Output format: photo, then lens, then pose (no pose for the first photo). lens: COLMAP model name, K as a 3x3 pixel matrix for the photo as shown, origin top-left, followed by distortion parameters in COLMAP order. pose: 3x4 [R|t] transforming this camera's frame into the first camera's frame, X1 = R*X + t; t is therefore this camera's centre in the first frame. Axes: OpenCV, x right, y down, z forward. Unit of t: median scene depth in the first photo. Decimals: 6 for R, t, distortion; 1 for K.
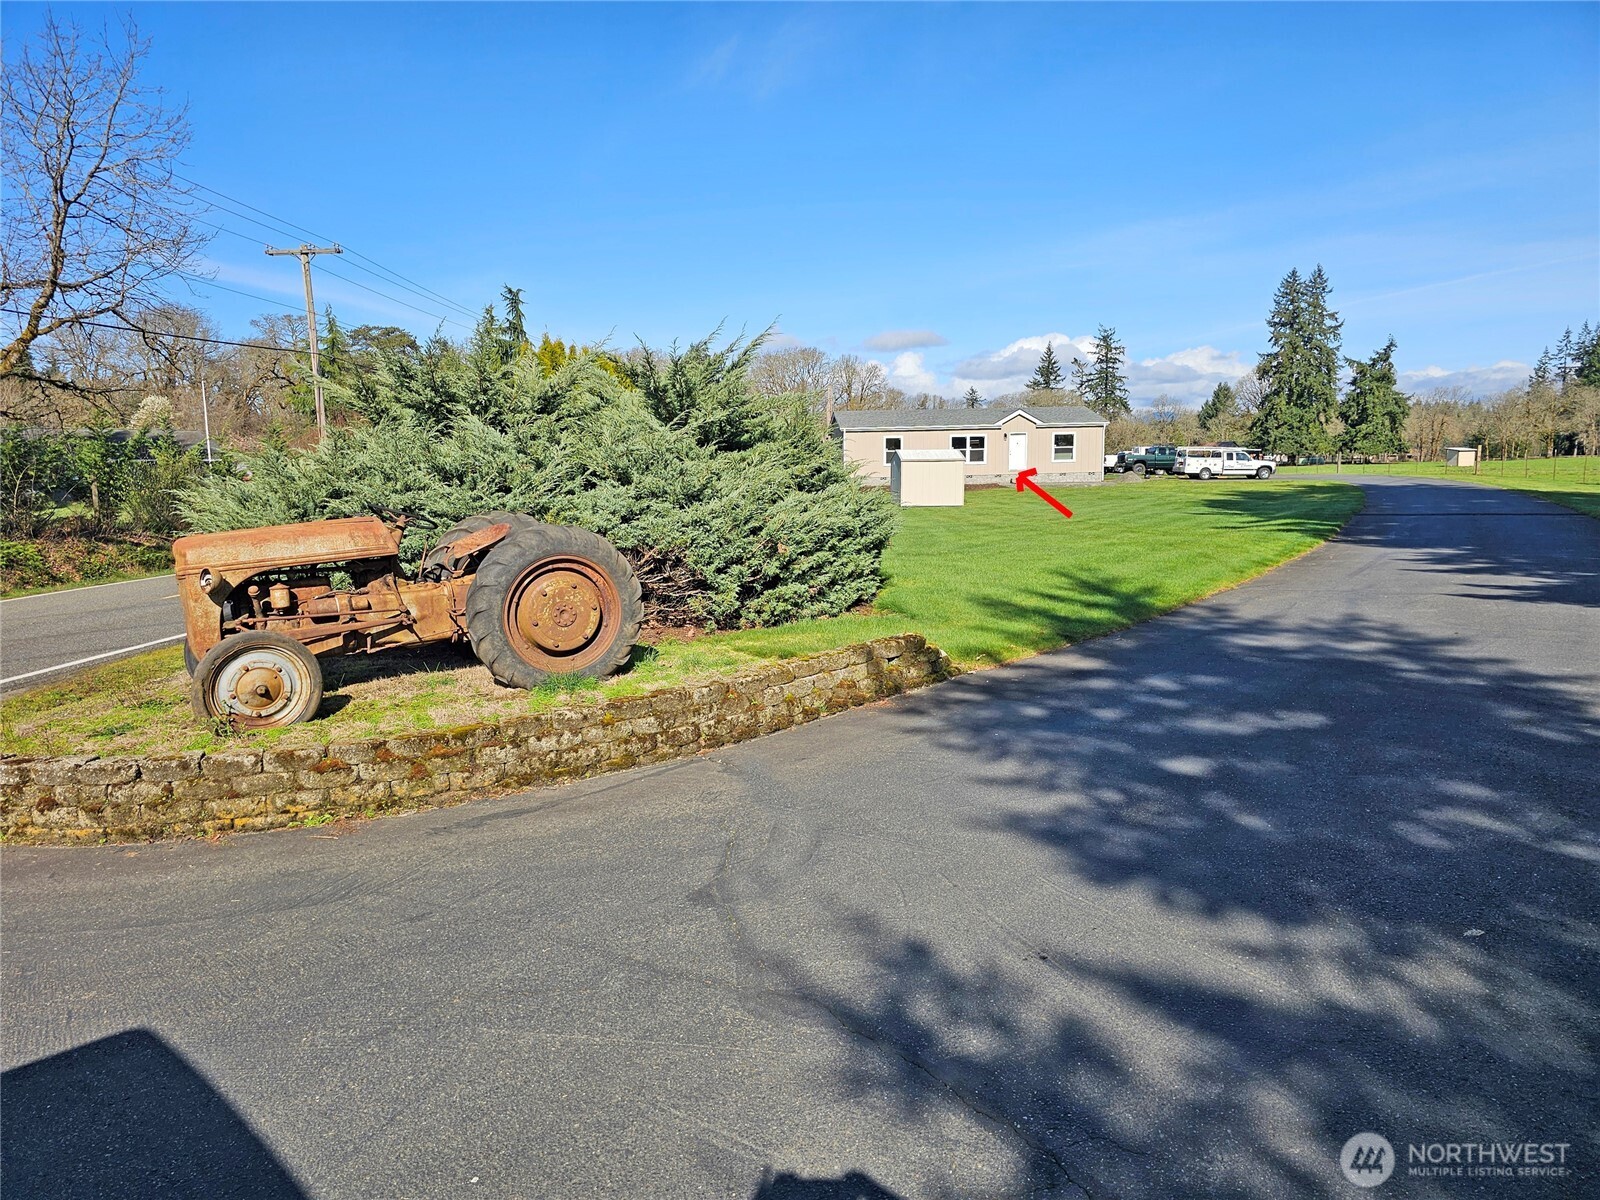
lens RADIAL K [[1066.7, 0, 793.7], [0, 1066.7, 618.6], [0, 0, 1]] dist [0.066769, -0.061209]
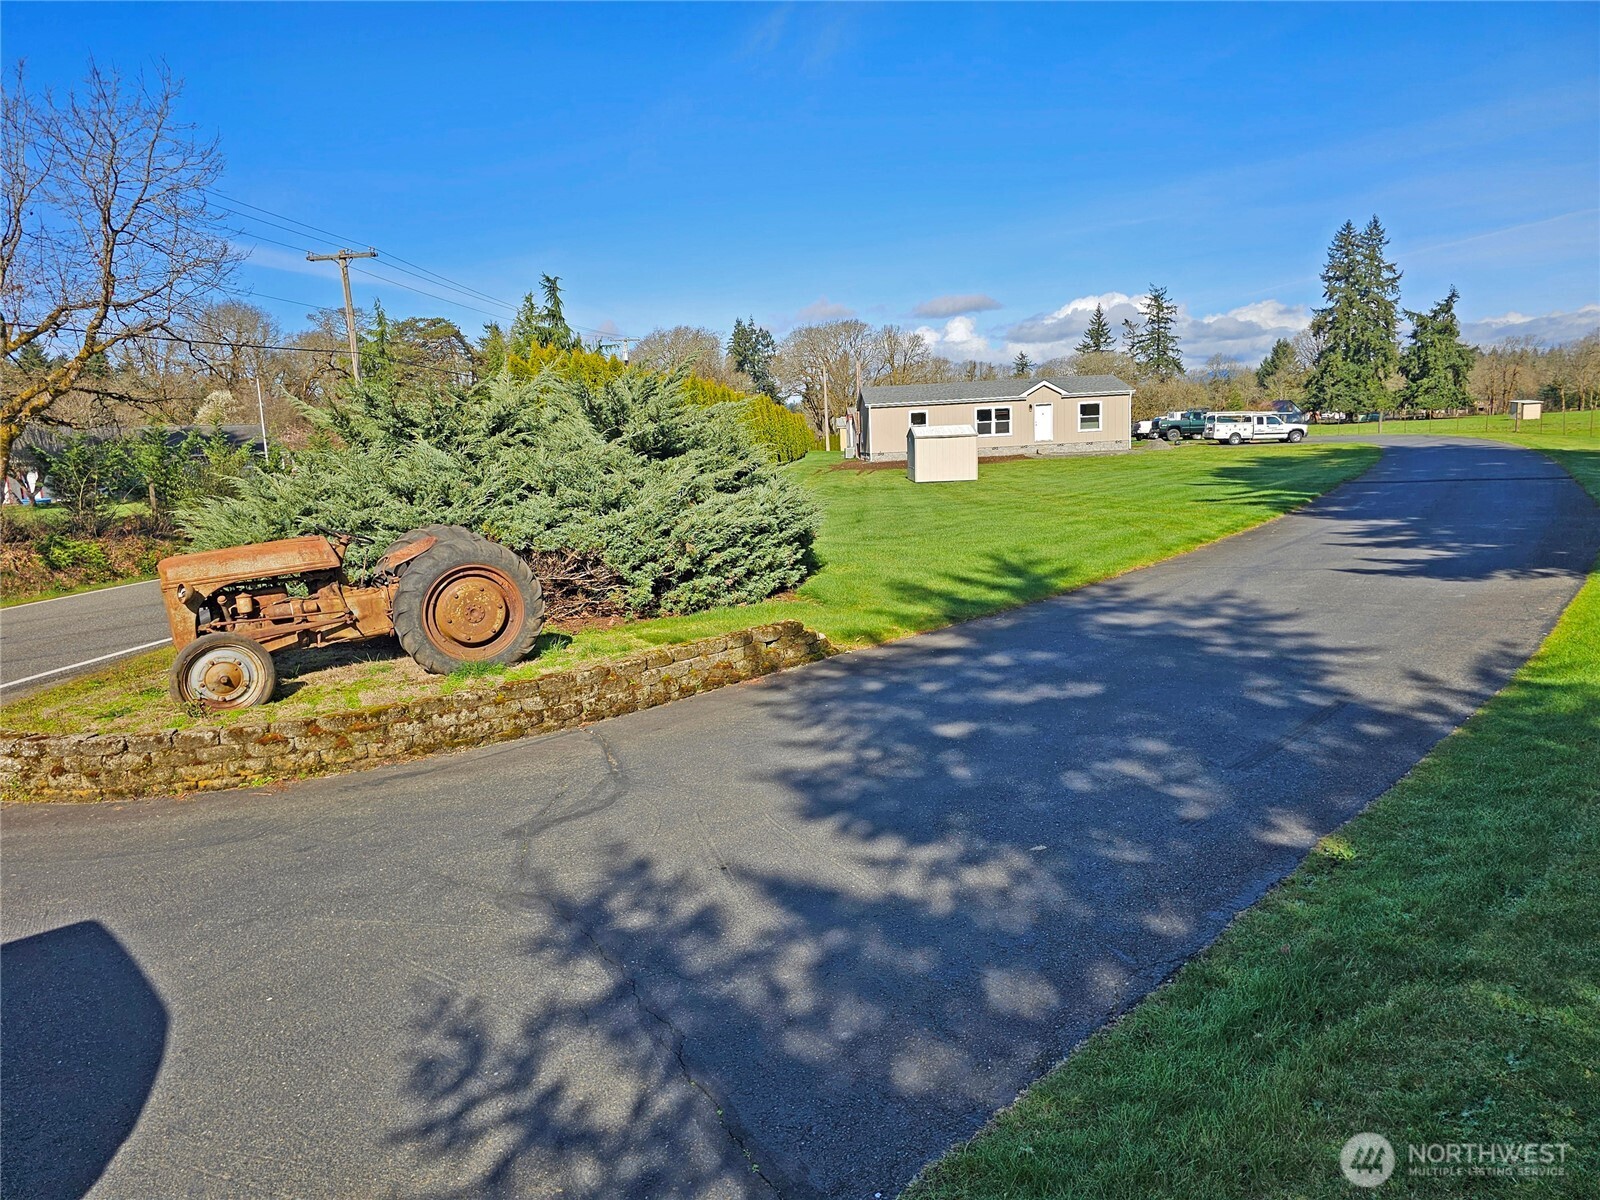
lens RADIAL K [[1069.1, 0, 787.4], [0, 1069.1, 602.8], [0, 0, 1]] dist [0.062393, -0.057294]
pose [[0.998080, -0.019651, -0.058741, 0.166079], [0.020345, 0.999730, 0.011247, -0.017112], [0.058504, -0.012421, 0.998210, -0.153866]]
